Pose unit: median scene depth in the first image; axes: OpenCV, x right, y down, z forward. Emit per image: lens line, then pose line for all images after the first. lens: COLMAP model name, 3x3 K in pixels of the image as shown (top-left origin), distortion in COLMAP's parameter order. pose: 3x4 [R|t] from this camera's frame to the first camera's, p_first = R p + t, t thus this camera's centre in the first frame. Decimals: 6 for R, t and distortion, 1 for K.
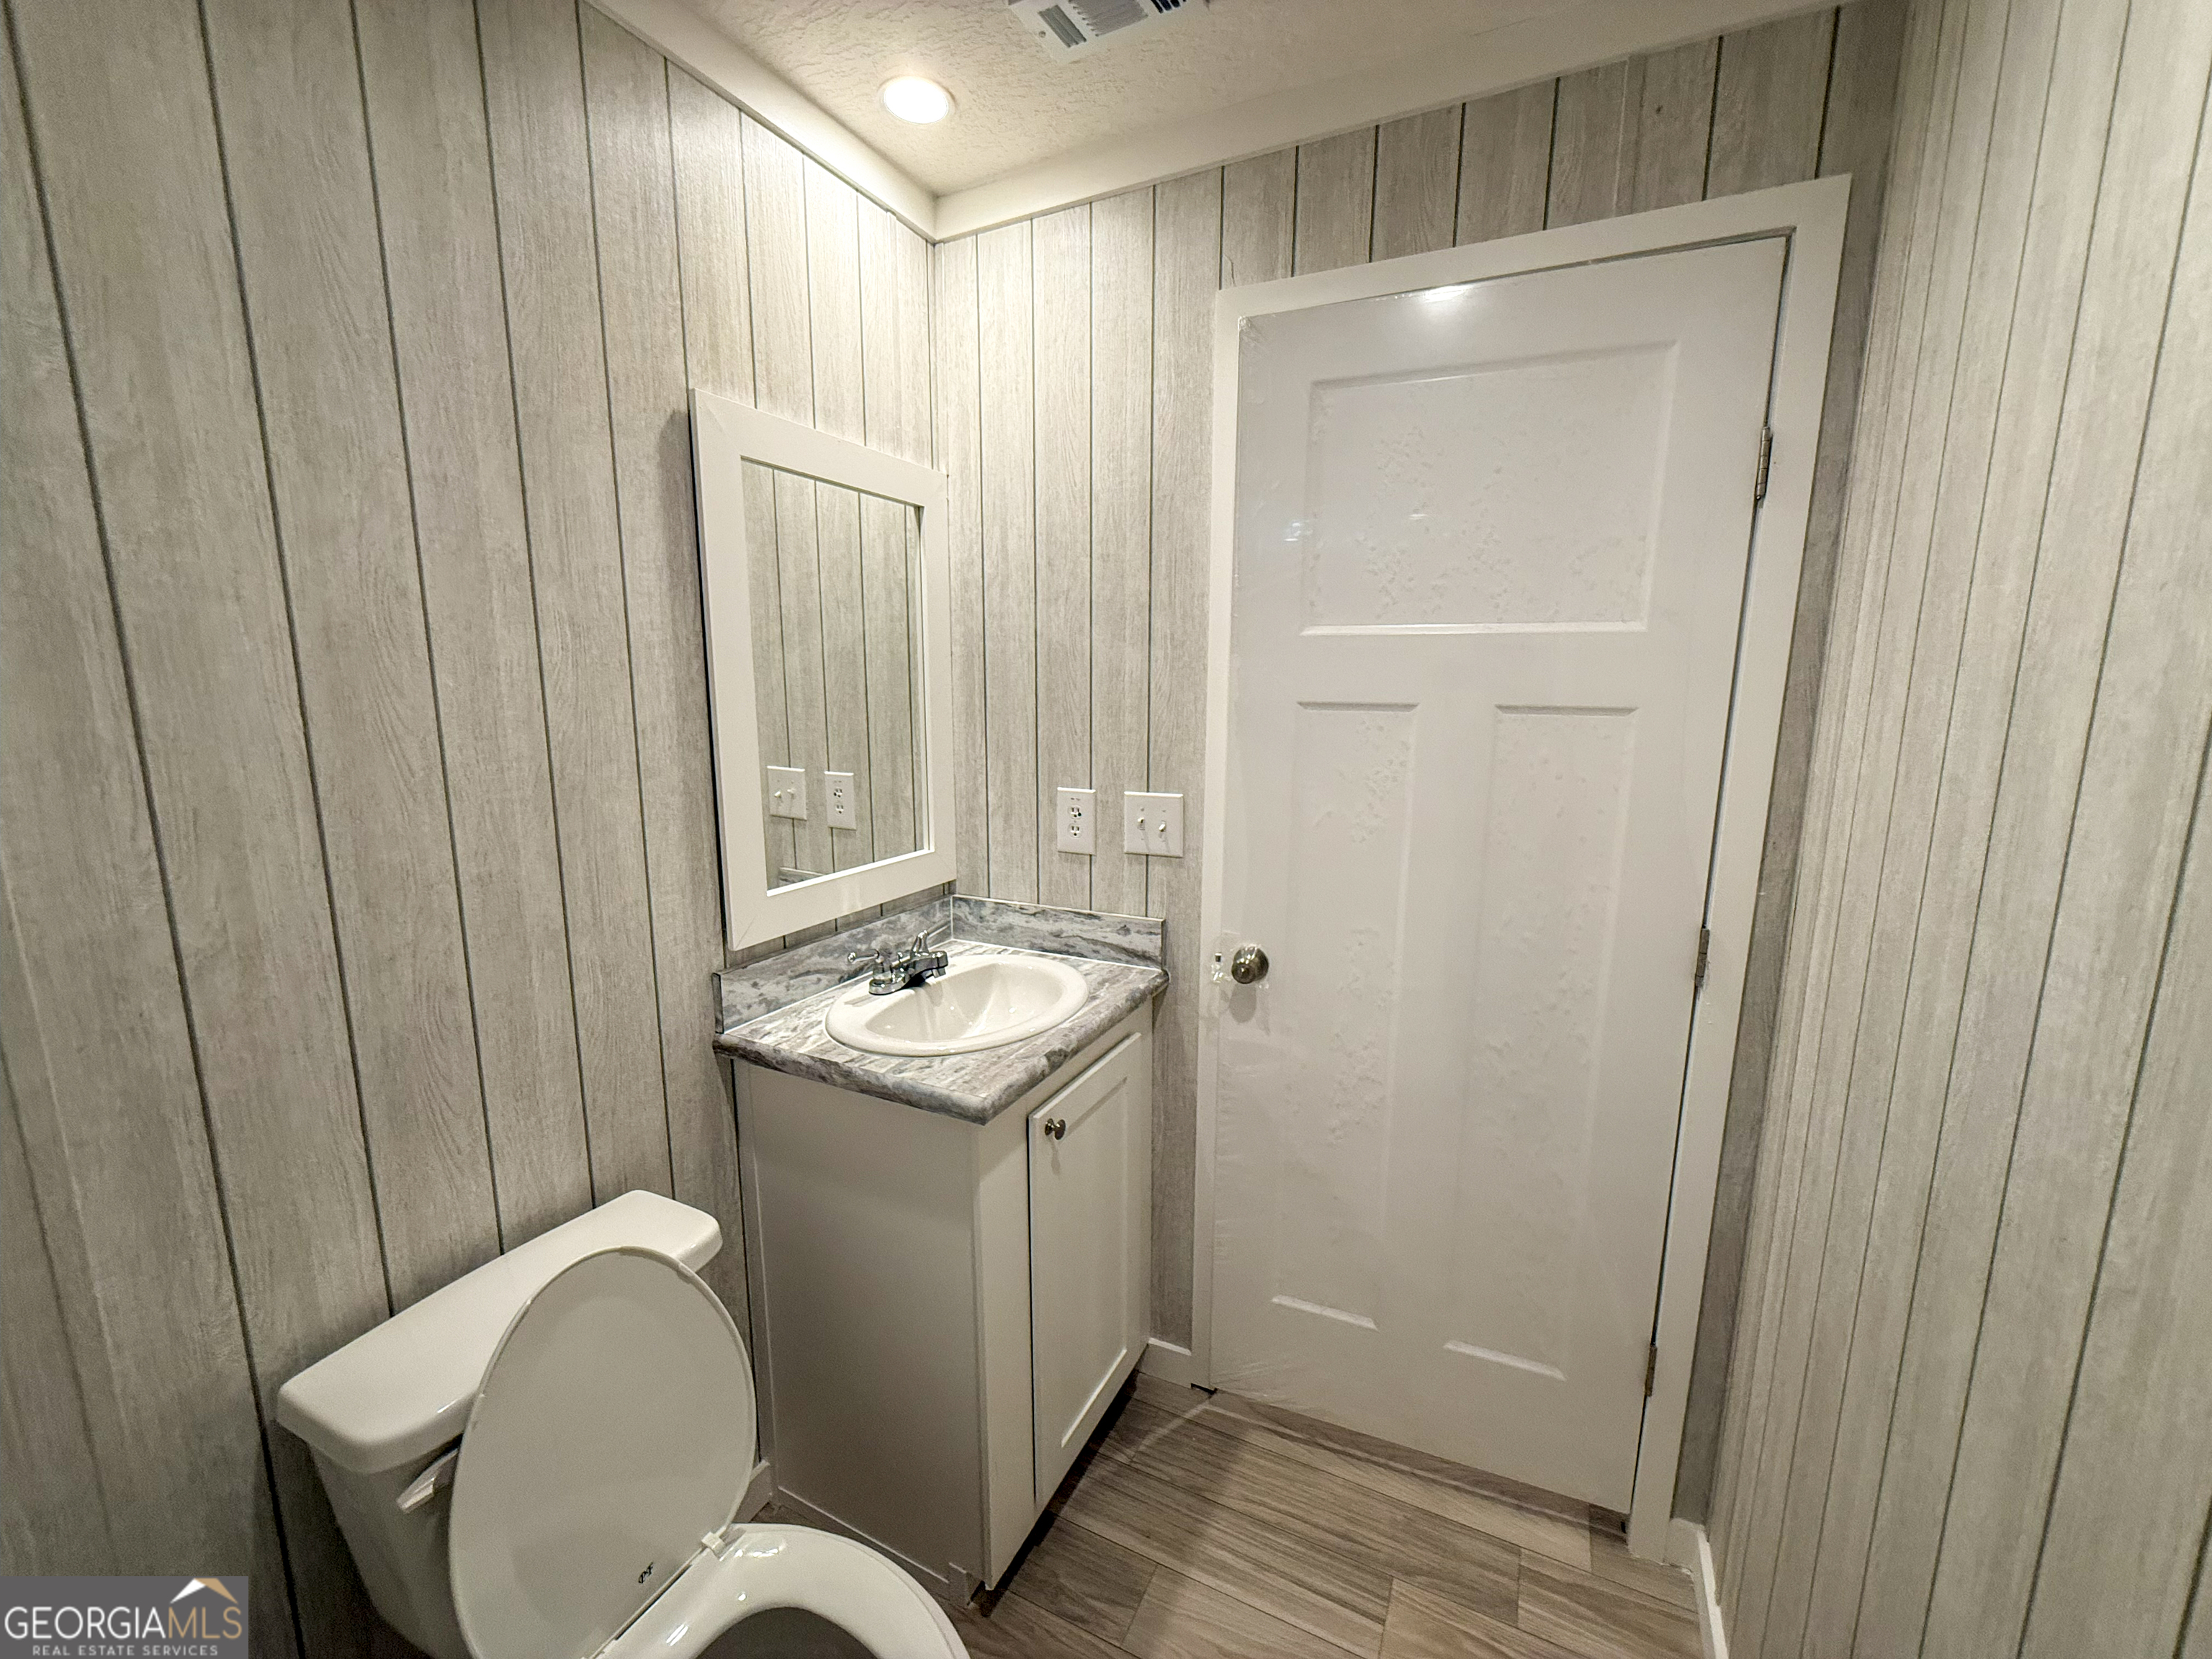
lens RADIAL K [[881.2, 0, 1109.9], [0, 881.2, 838.5], [0, 0, 1]] dist [-0.000595, -0.000529]
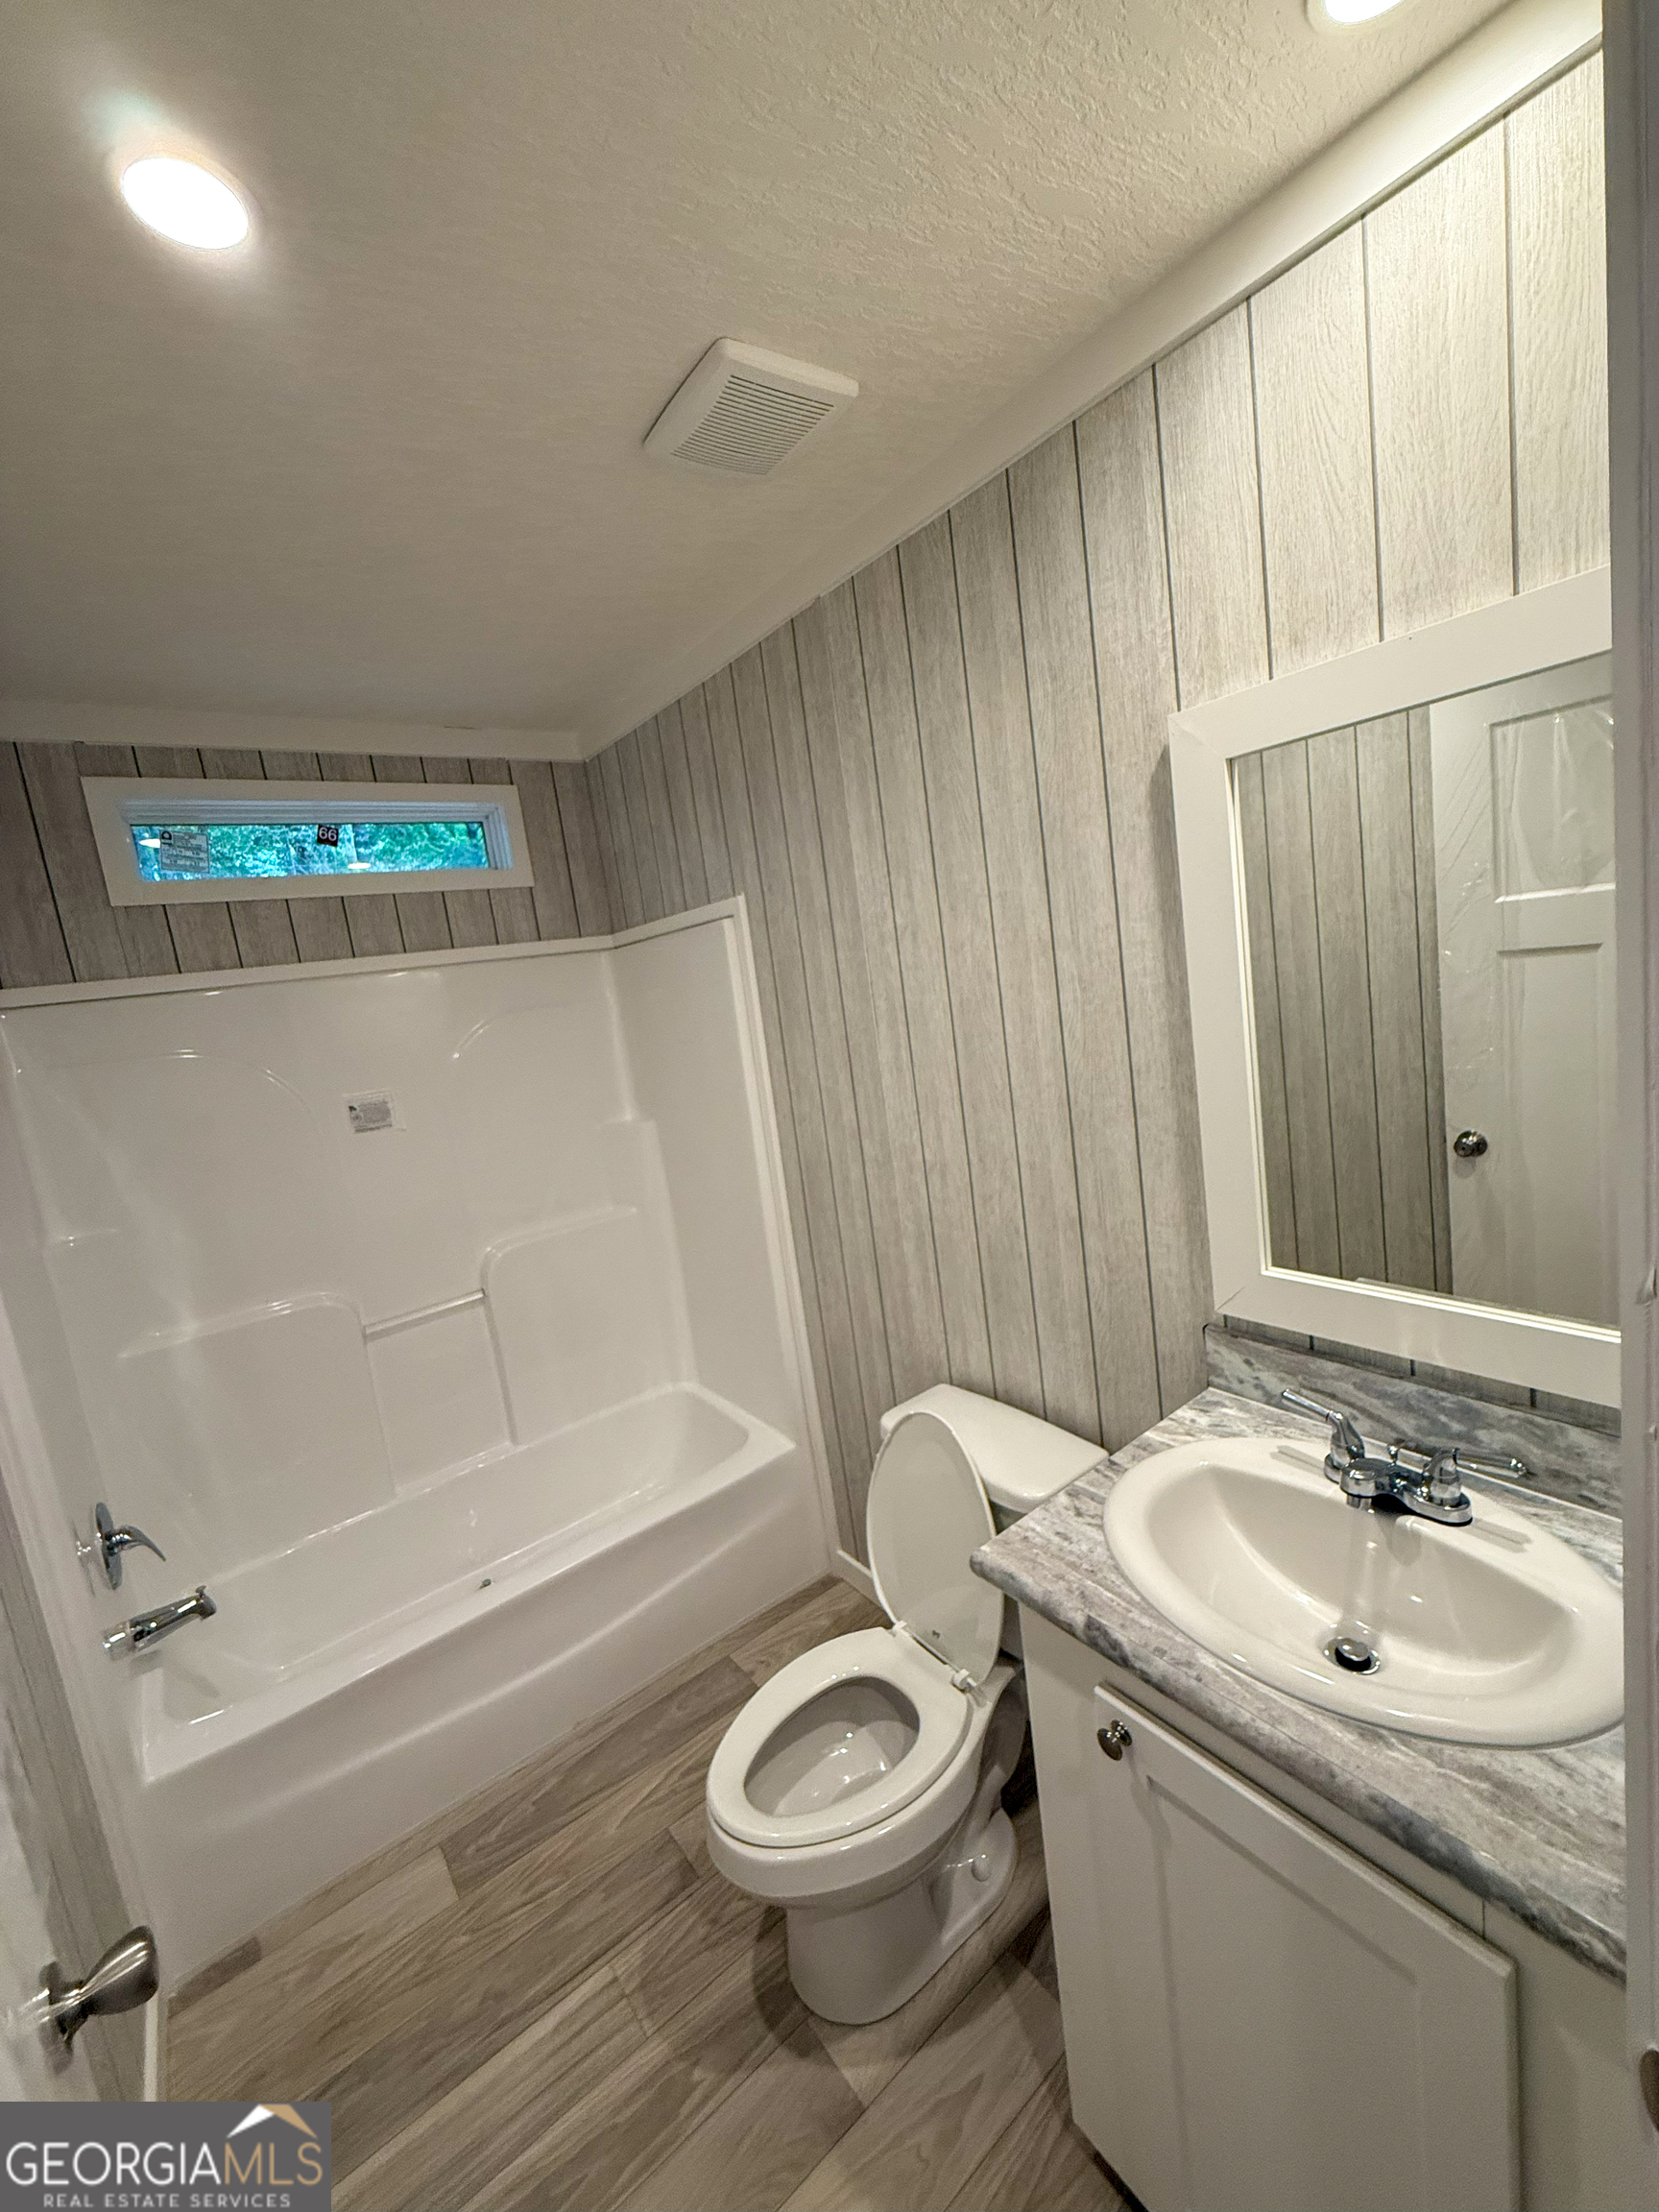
lens RADIAL K [[881.2, 0, 830.0], [0, 881.2, 1101.6], [0, 0, 1]] dist [-0.000595, -0.000529]
pose [[-0.439761, 0.188215, -0.878171, 0.482602], [-0.023648, 0.975029, 0.220816, -0.261555], [0.897803, 0.117873, -0.424329, 0.940413]]
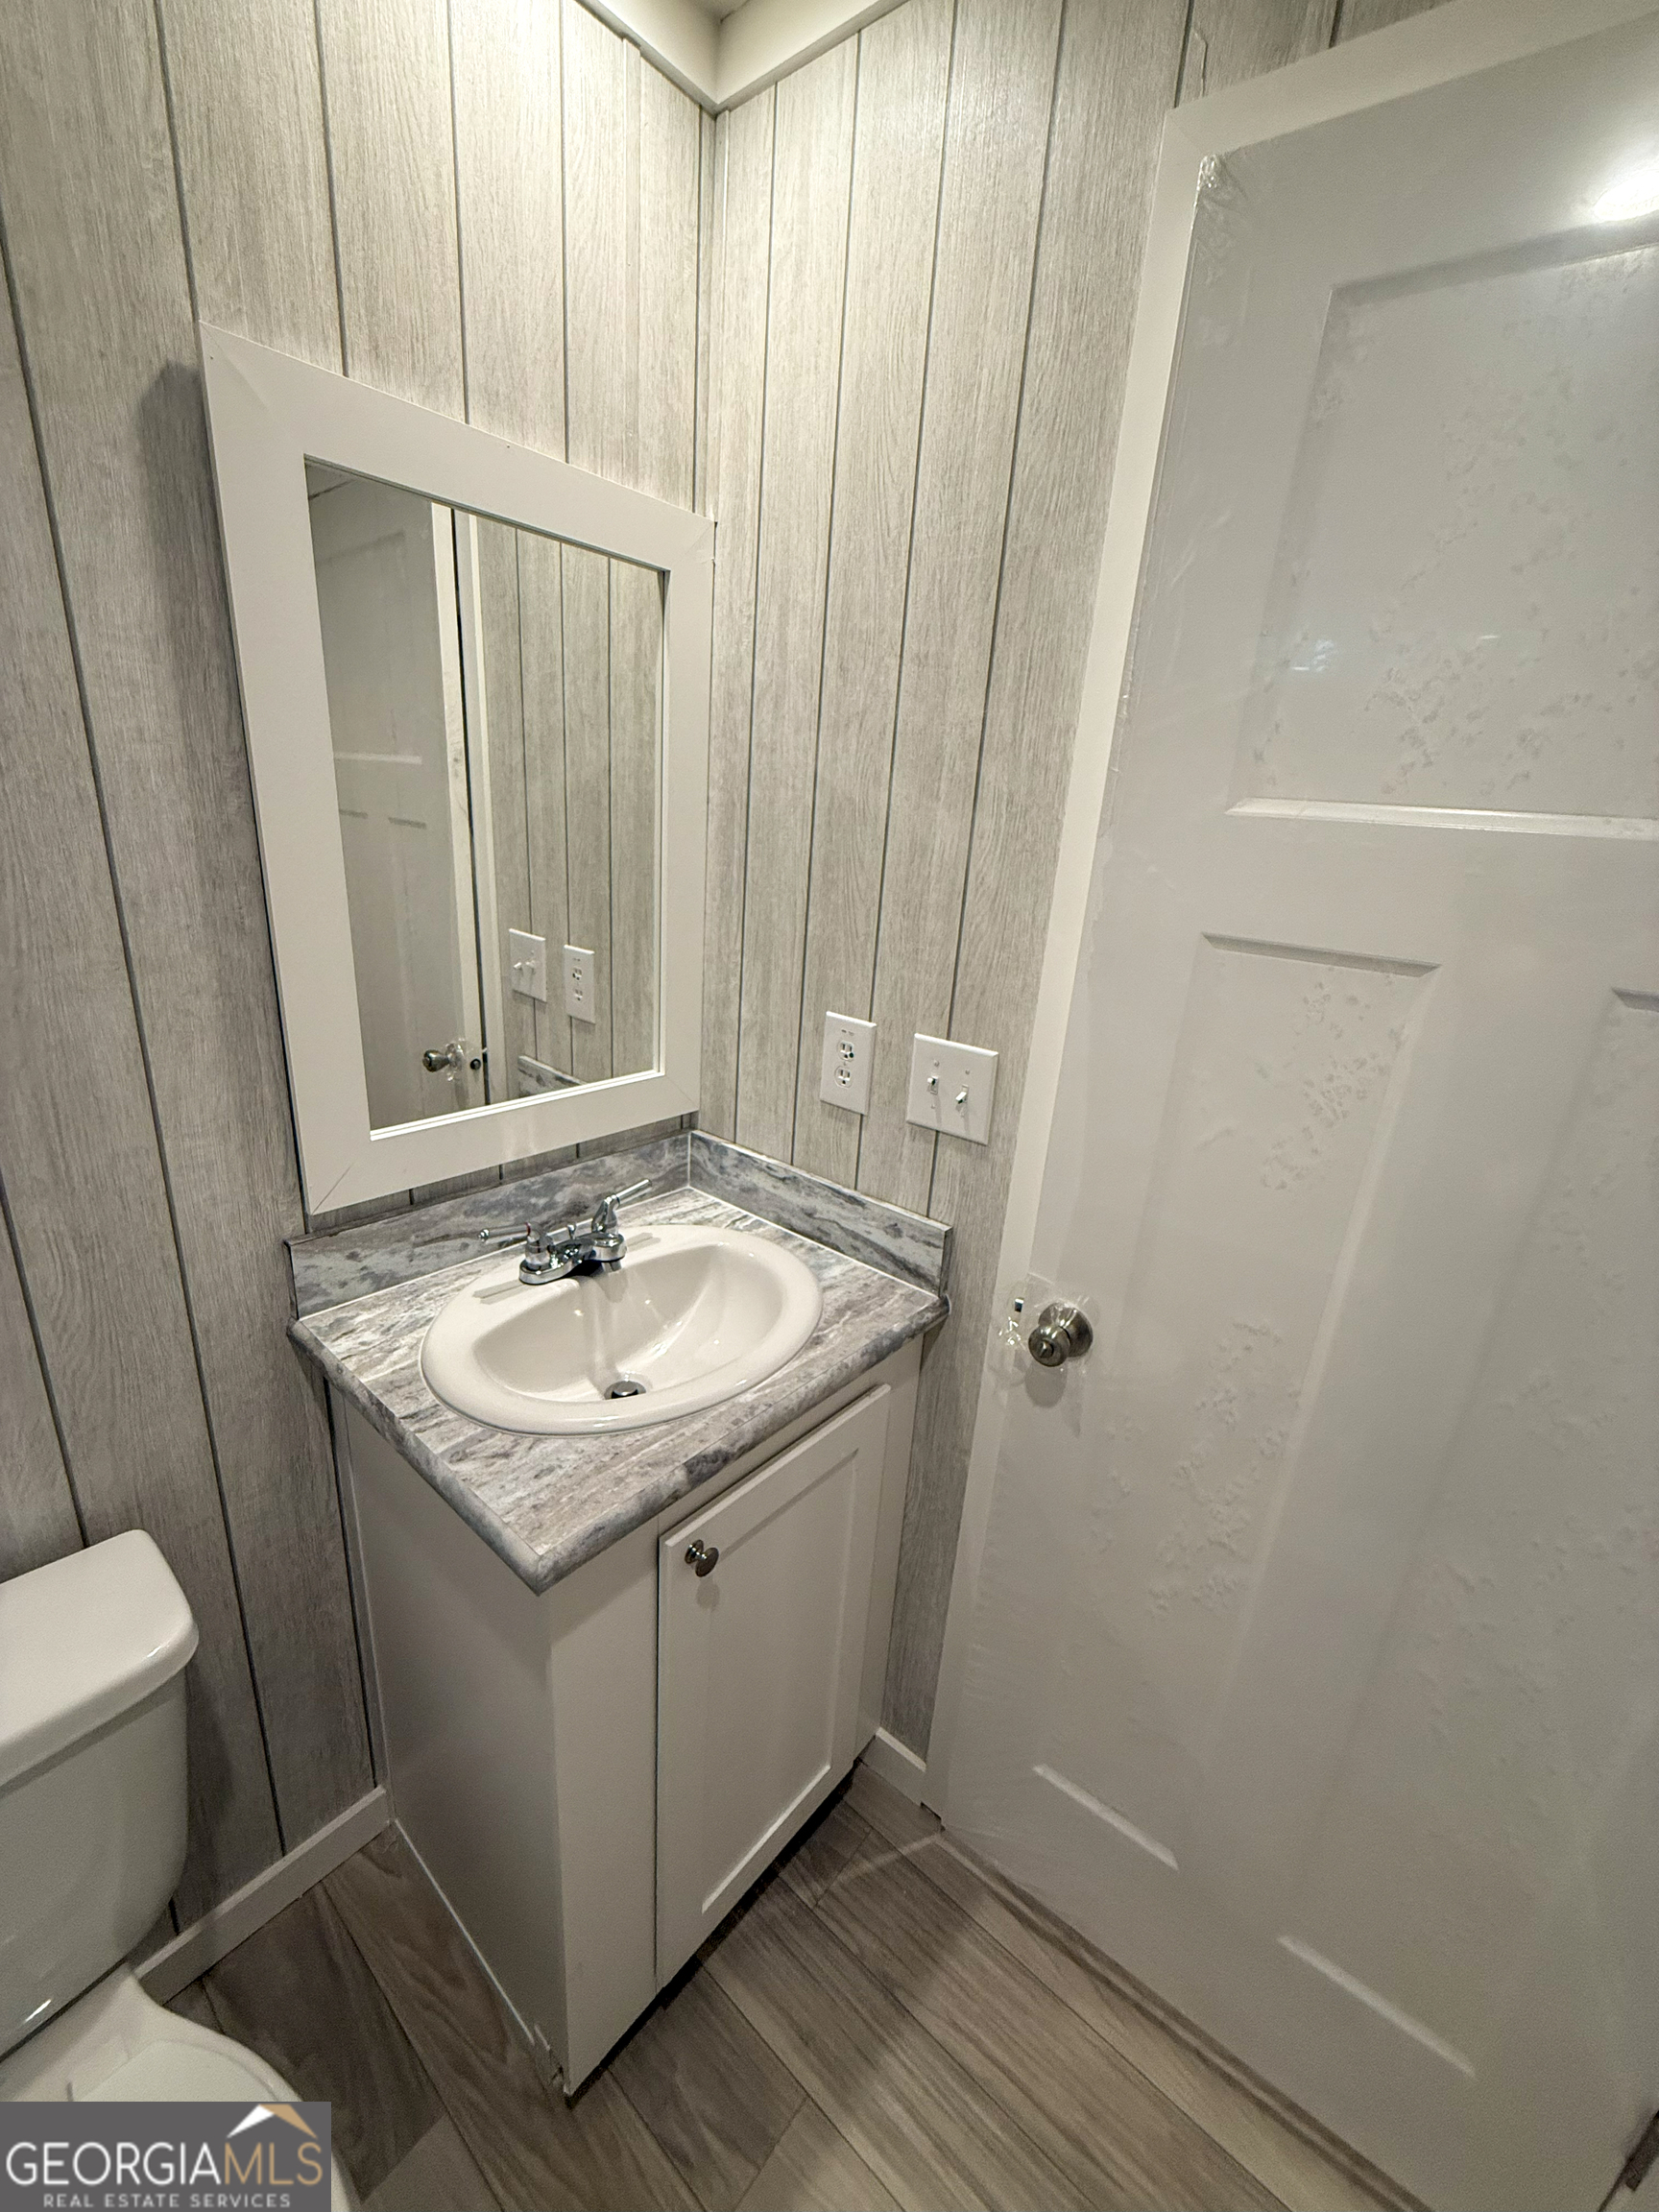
lens RADIAL K [[881.2, 0, 831.9], [0, 881.2, 1102.4], [0, 0, 1]] dist [-0.000595, -0.000529]
pose [[0.970319, 0.133871, -0.201393, 0.109851], [-0.105606, 0.983762, 0.145118, -0.104659], [0.217549, -0.119542, 0.968701, 0.382767]]
